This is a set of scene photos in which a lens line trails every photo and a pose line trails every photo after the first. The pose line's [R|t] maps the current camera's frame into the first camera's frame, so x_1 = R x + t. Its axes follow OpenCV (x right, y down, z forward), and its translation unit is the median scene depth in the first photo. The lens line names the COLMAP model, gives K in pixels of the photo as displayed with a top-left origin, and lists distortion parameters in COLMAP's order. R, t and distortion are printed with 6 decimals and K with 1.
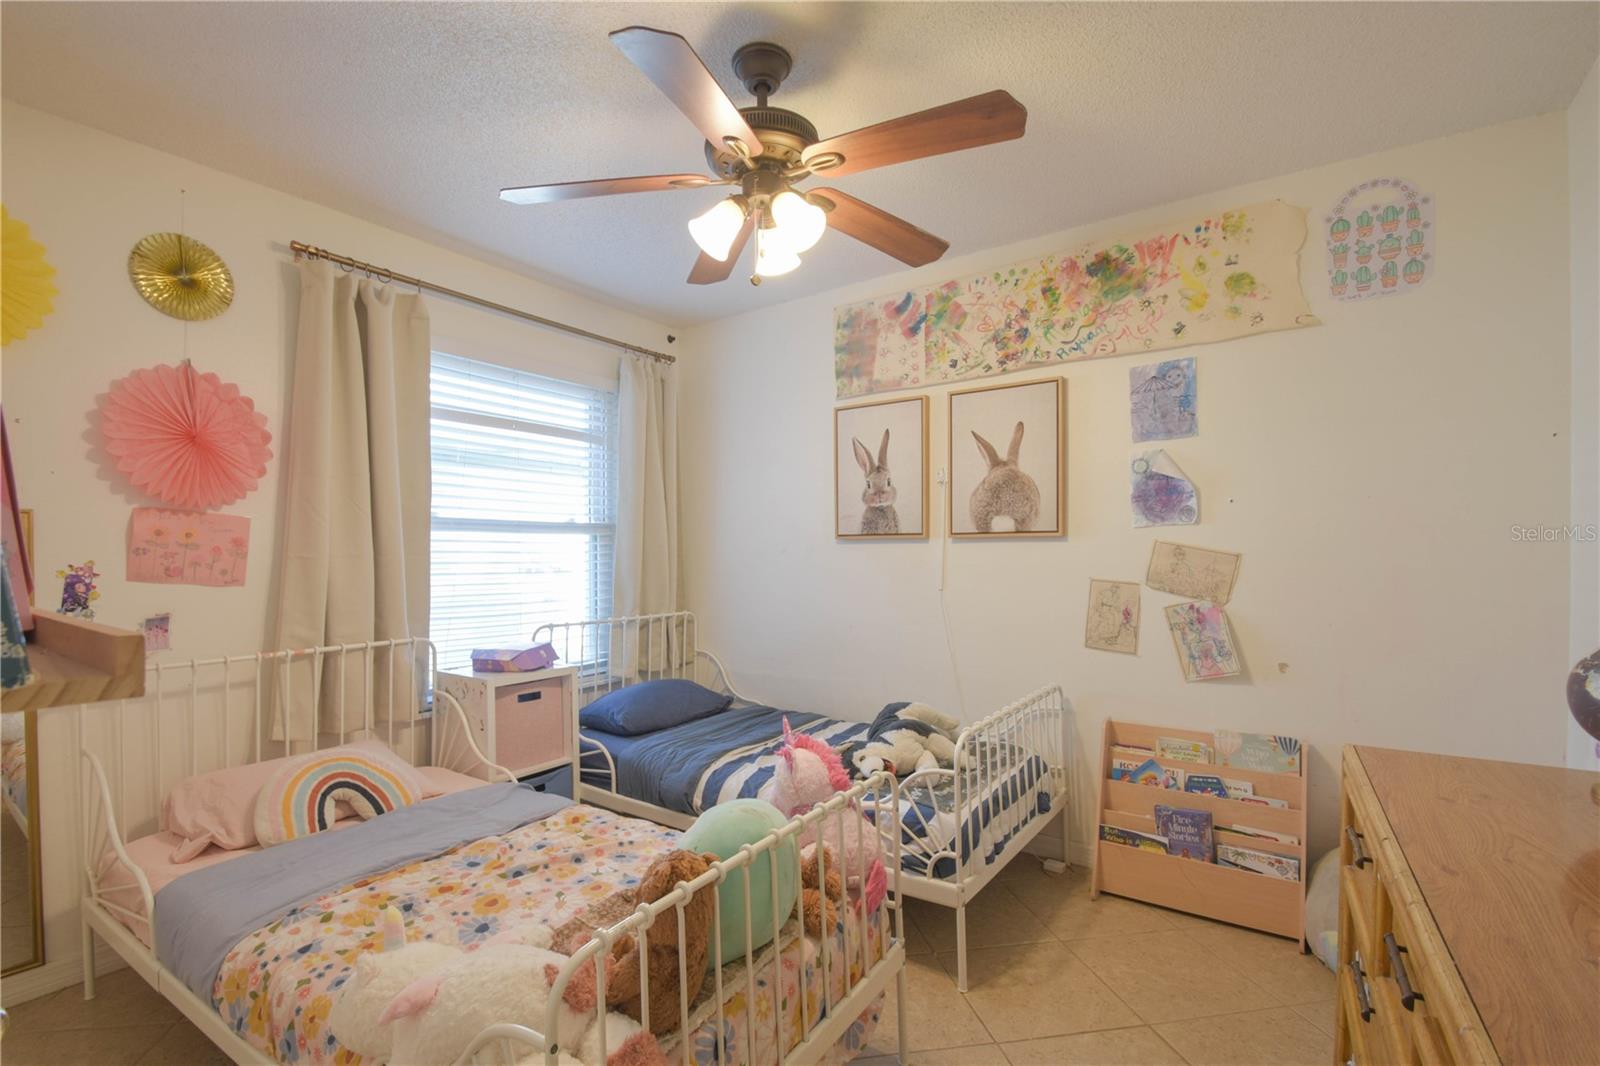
lens RADIAL K [[707.4, 0, 792.1], [0, 707.4, 546.1], [0, 0, 1]] dist [0.011587, -0.014402]
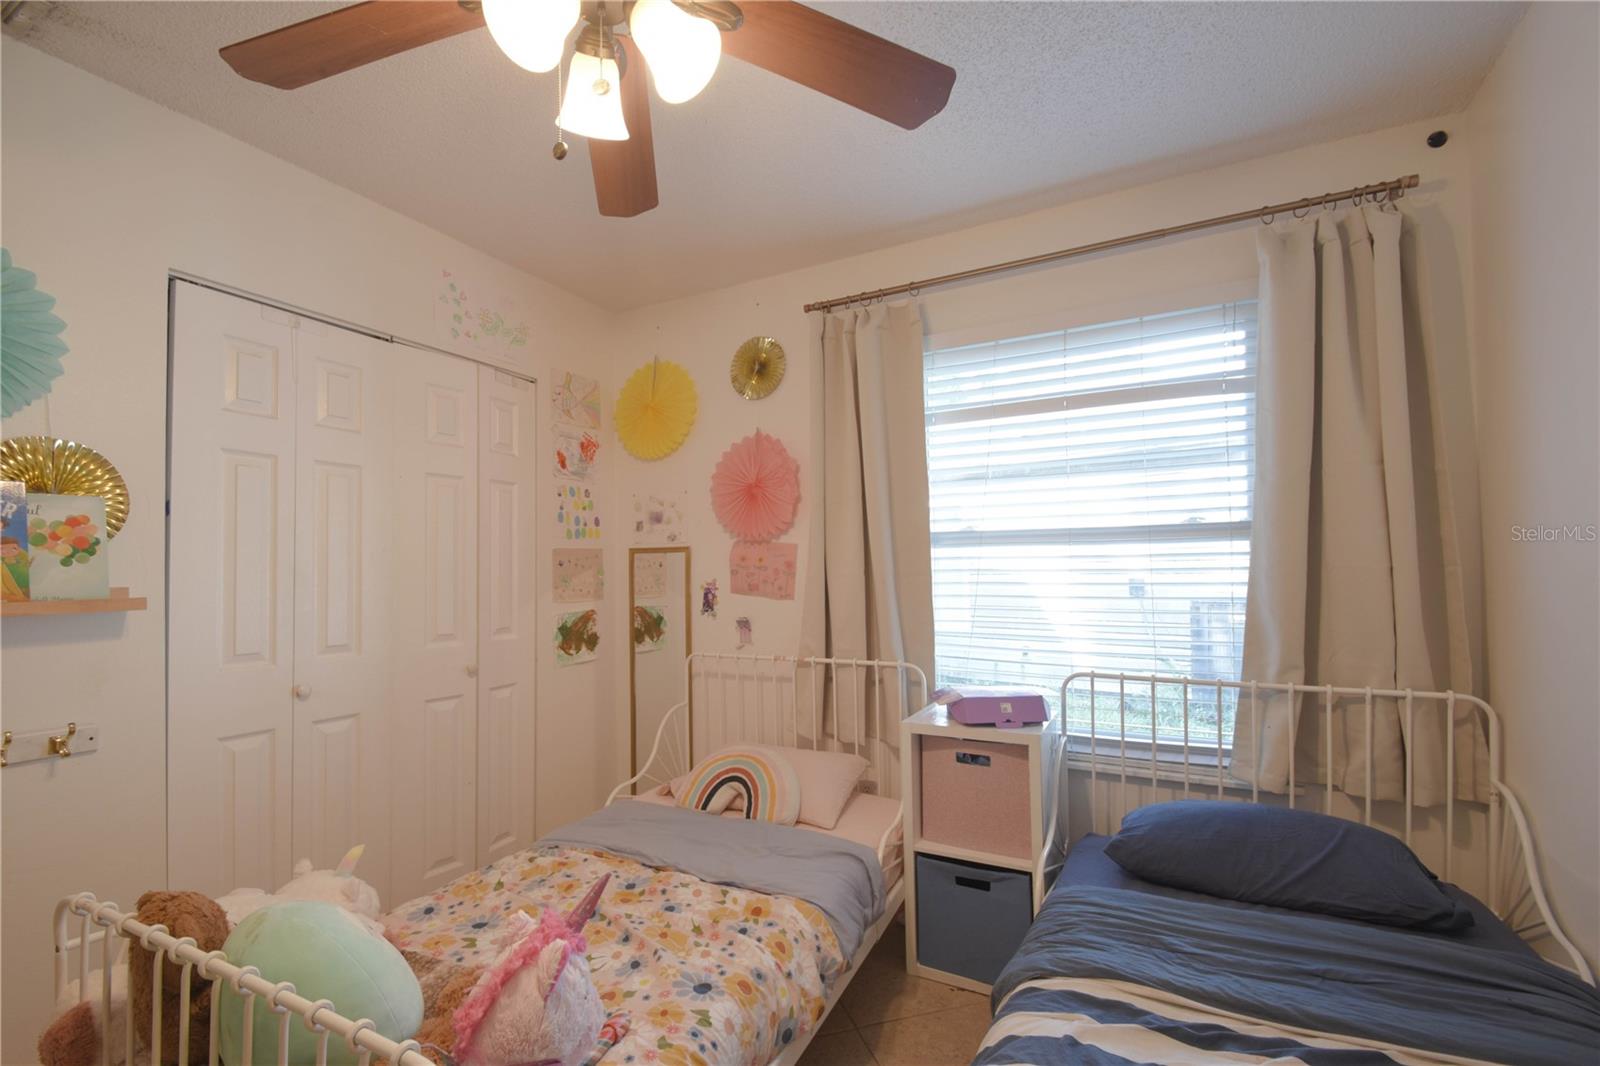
lens RADIAL K [[707.4, 0, 791.4], [0, 707.4, 548.7], [0, 0, 1]] dist [0.011587, -0.014402]
pose [[0.121454, -0.030218, -0.992137, 0.455240], [0.019402, 0.999418, -0.028064, 0.001952], [0.992407, -0.015841, 0.121970, 0.859299]]
